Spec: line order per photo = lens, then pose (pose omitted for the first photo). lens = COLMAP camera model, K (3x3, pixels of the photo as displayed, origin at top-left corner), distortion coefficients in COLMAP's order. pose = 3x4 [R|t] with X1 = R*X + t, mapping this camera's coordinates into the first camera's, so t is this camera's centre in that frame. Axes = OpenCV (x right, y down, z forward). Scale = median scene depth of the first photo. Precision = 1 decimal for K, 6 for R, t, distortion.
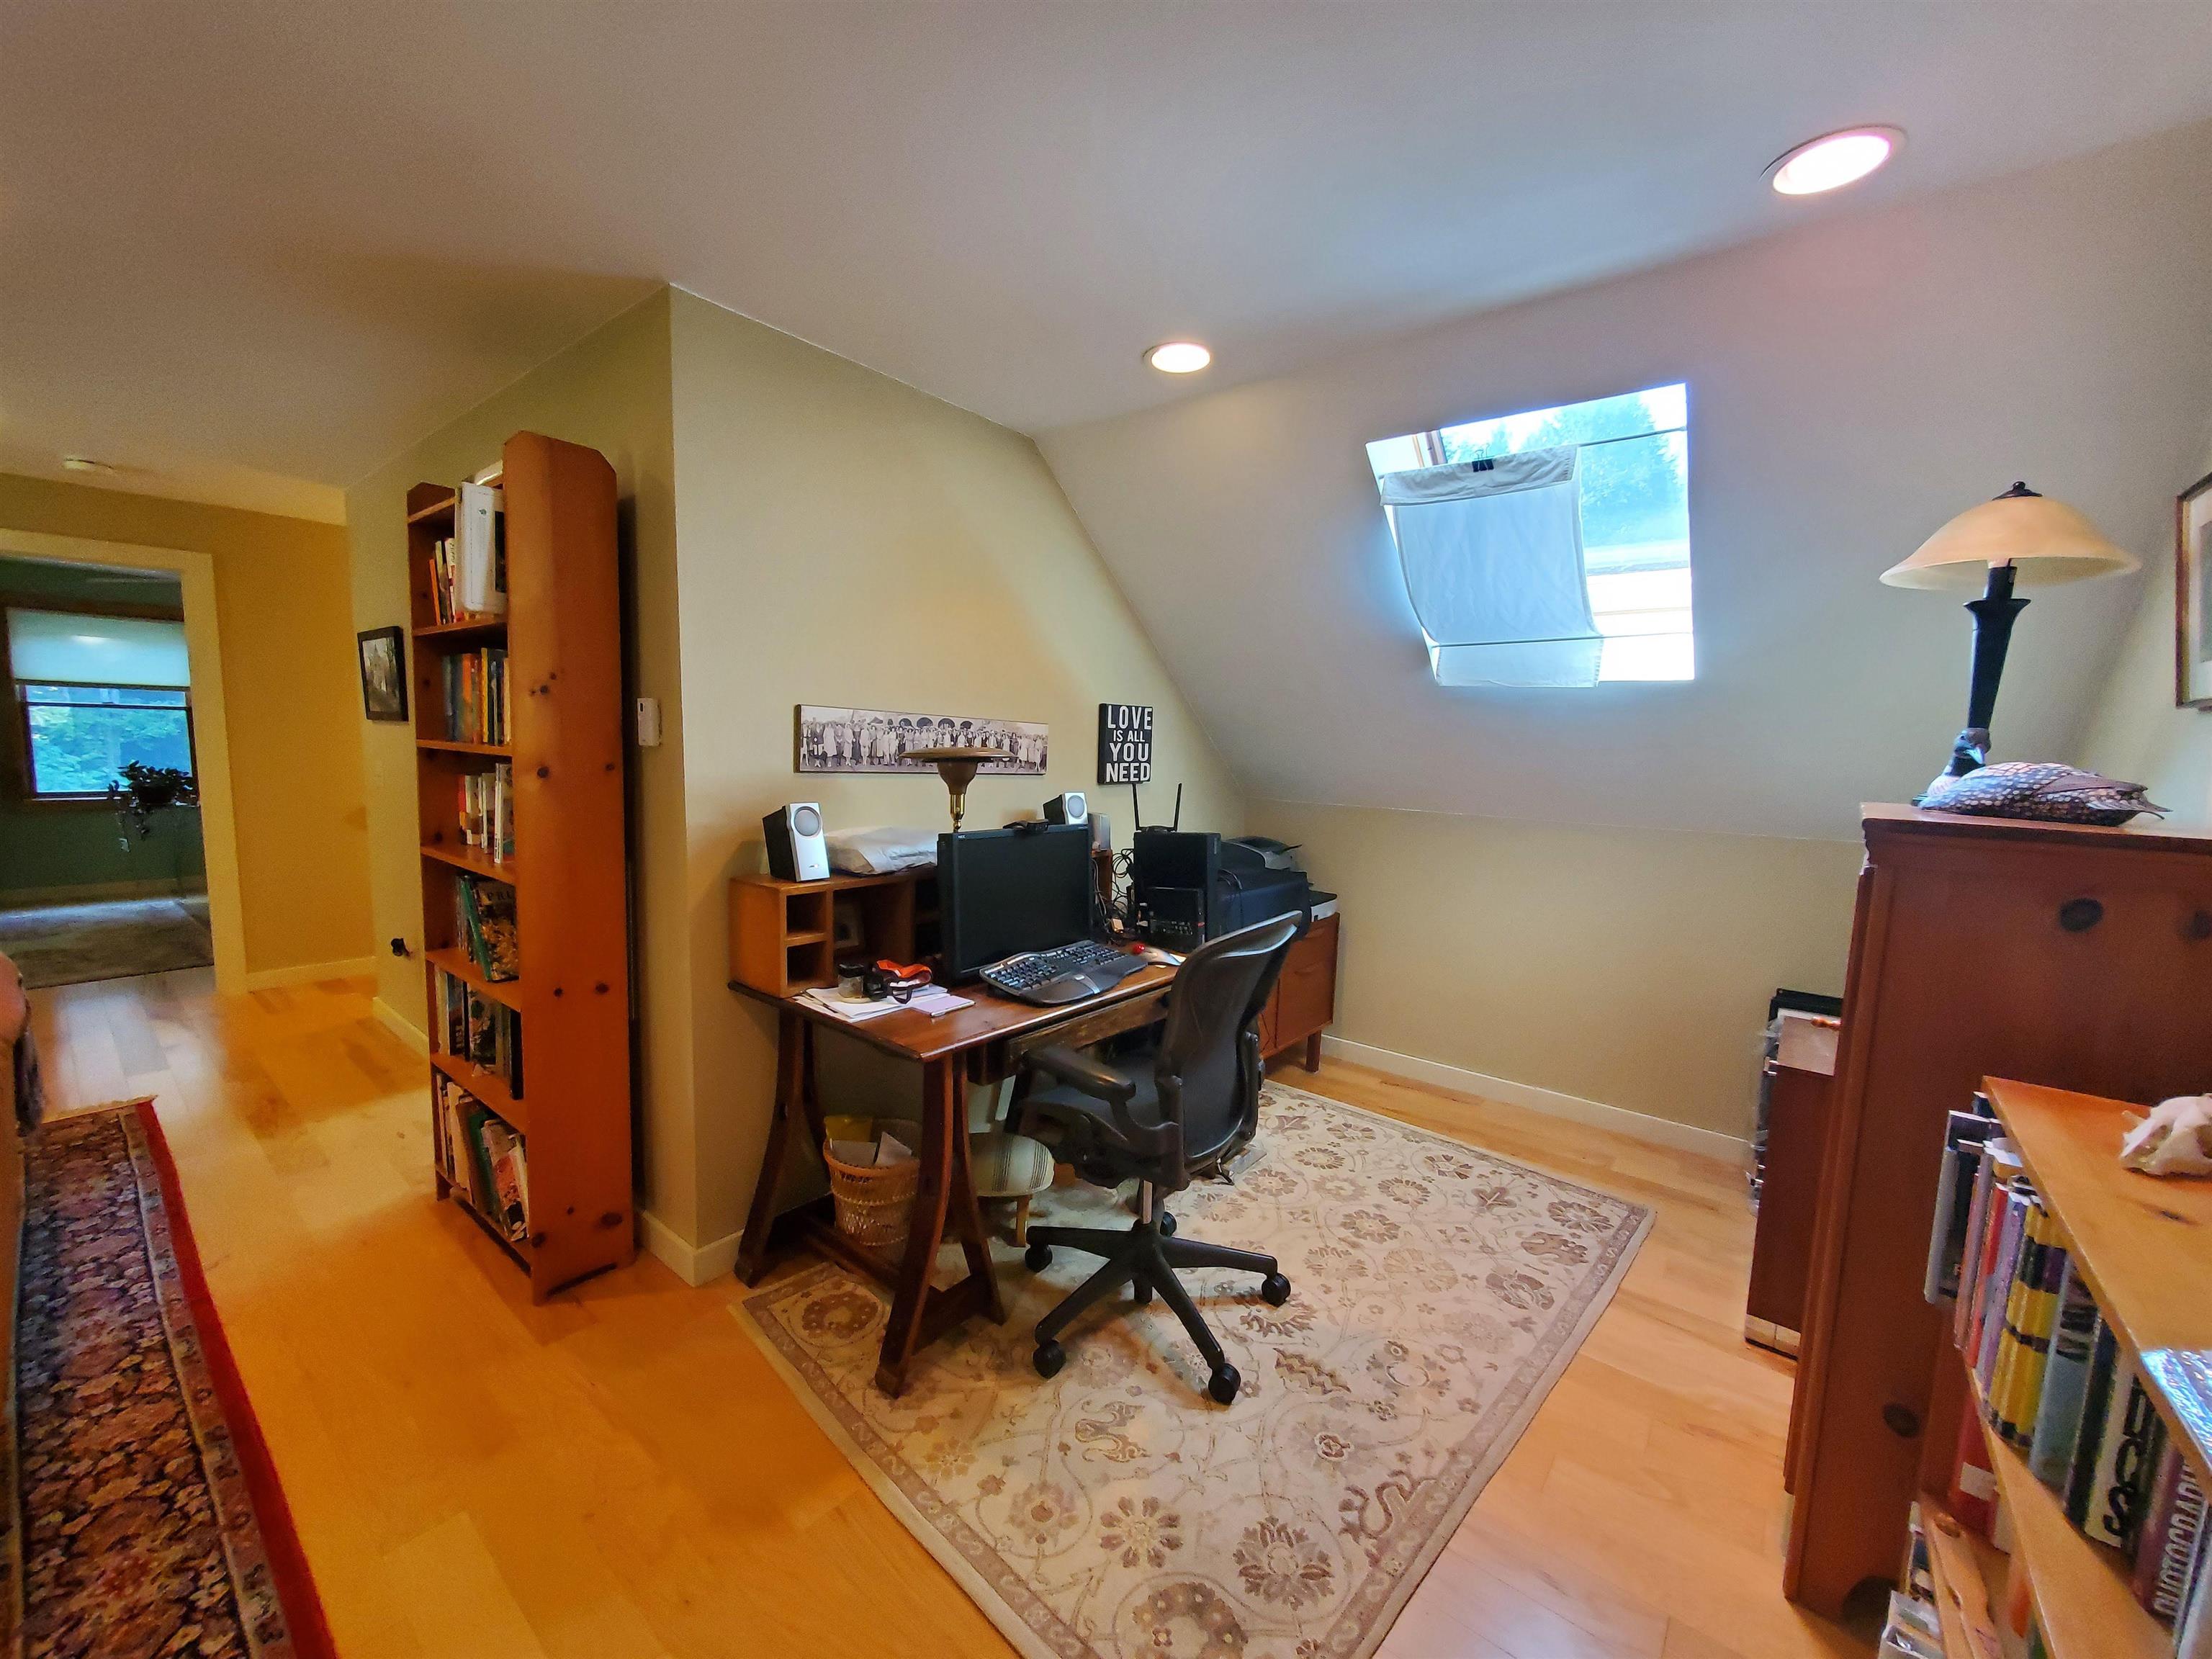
lens RADIAL K [[870.6, 0, 1110.6], [0, 870.6, 836.4], [0, 0, 1]] dist [0.001629, -0.002542]
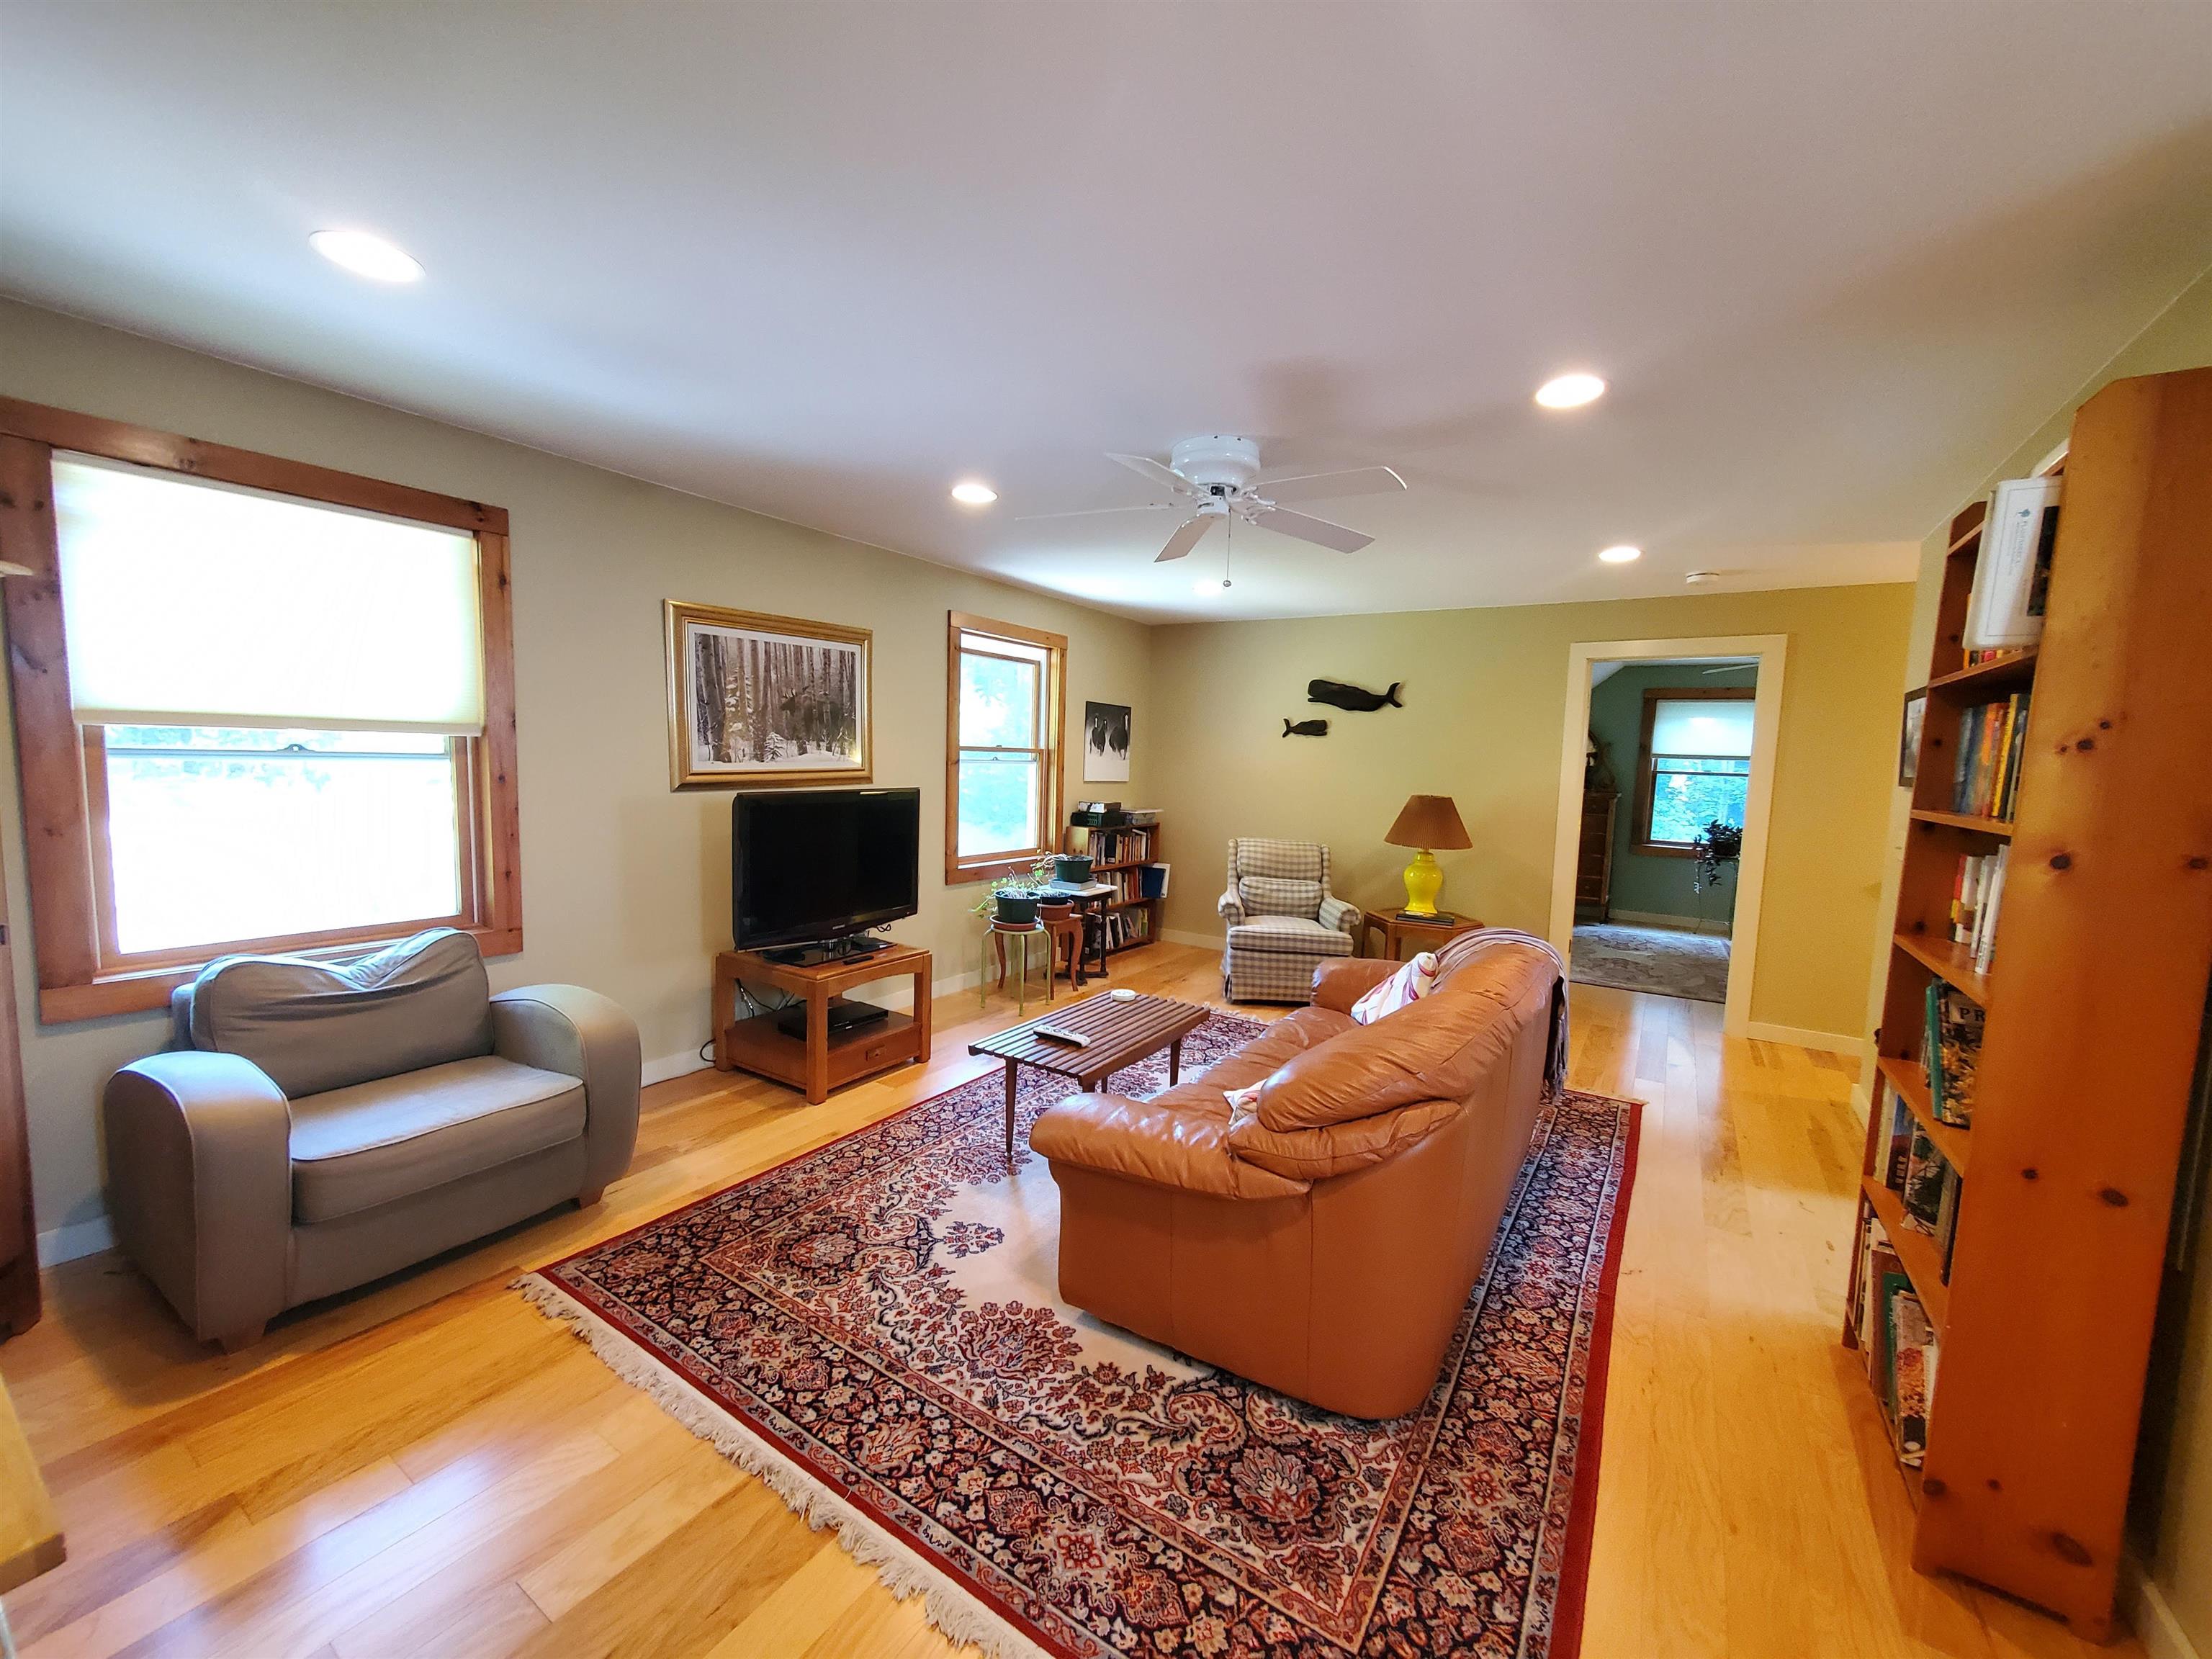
lens RADIAL K [[870.6, 0, 1096.0], [0, 870.6, 834.6], [0, 0, 1]] dist [0.001629, -0.002542]
pose [[0.087974, 0.062268, -0.994175, -0.021341], [-0.140320, 0.988867, 0.049518, -0.017817], [0.986190, 0.135146, 0.095732, 0.140491]]
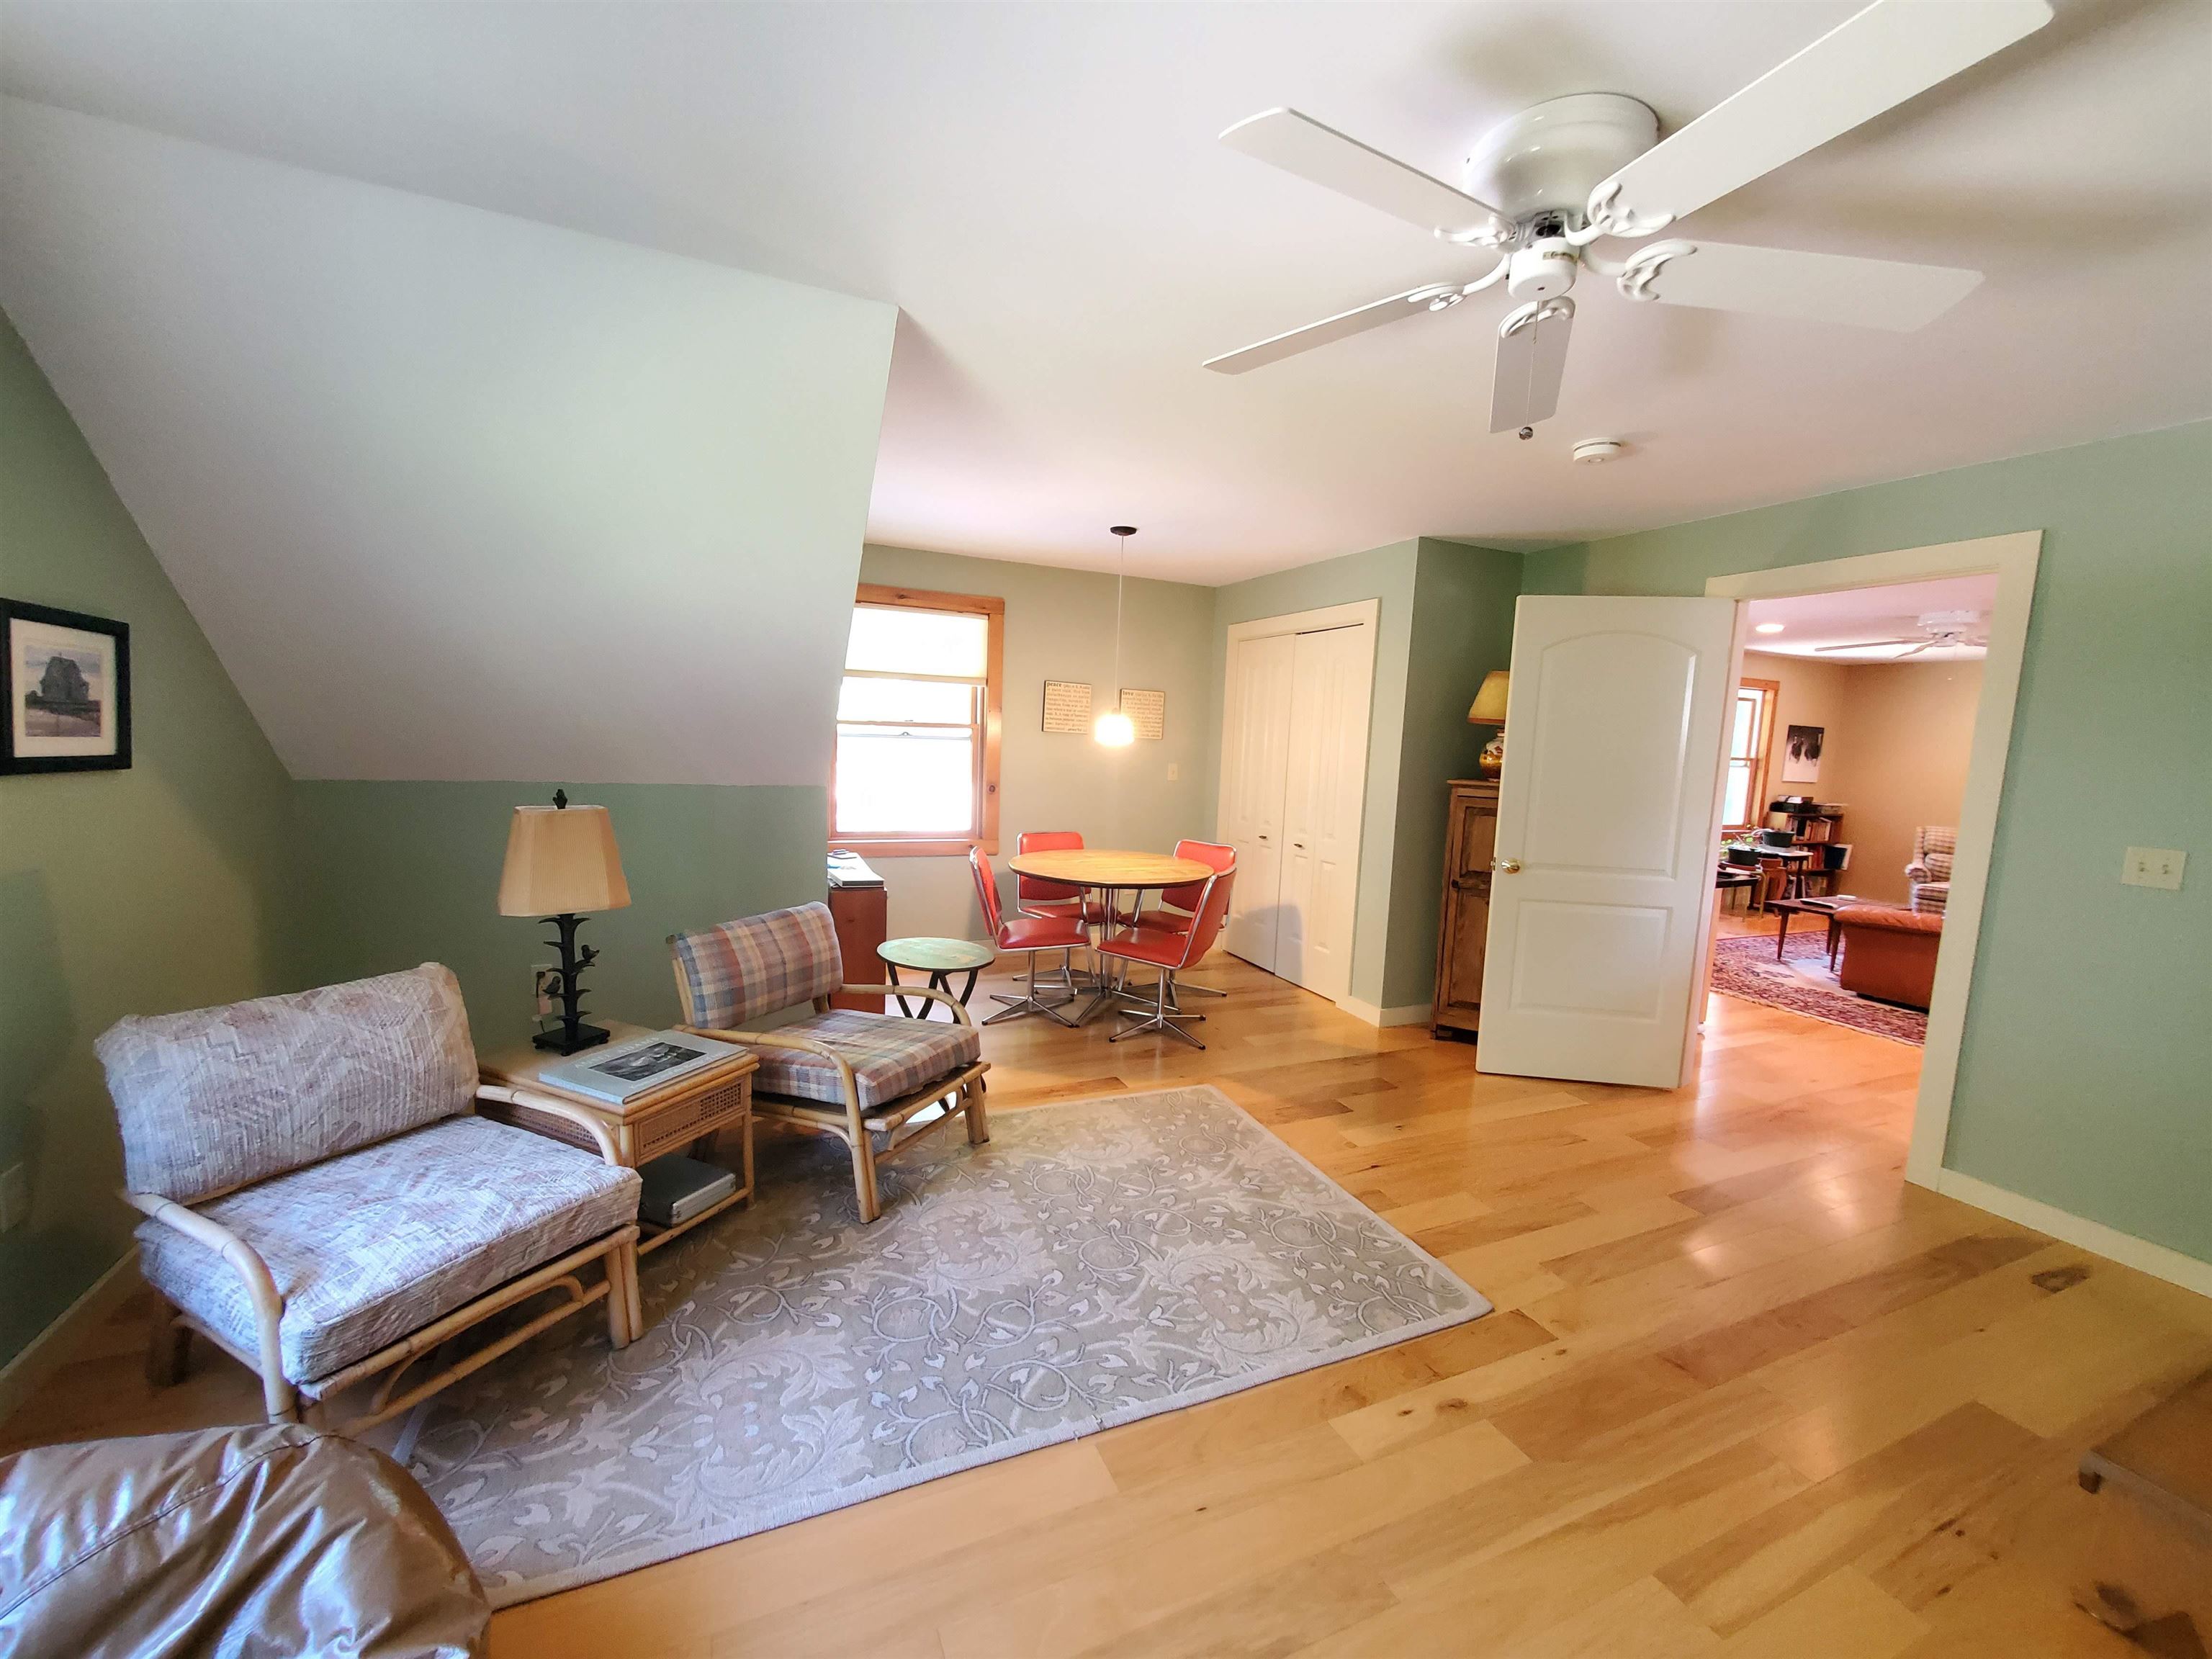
lens RADIAL K [[870.6, 0, 1093.4], [0, 870.6, 837.9], [0, 0, 1]] dist [0.001629, -0.002542]
pose [[-0.464124, 0.058310, -0.883849, 3.023294], [-0.155109, 0.977063, 0.145909, 0.171009], [0.872084, 0.204813, -0.444434, -0.849143]]
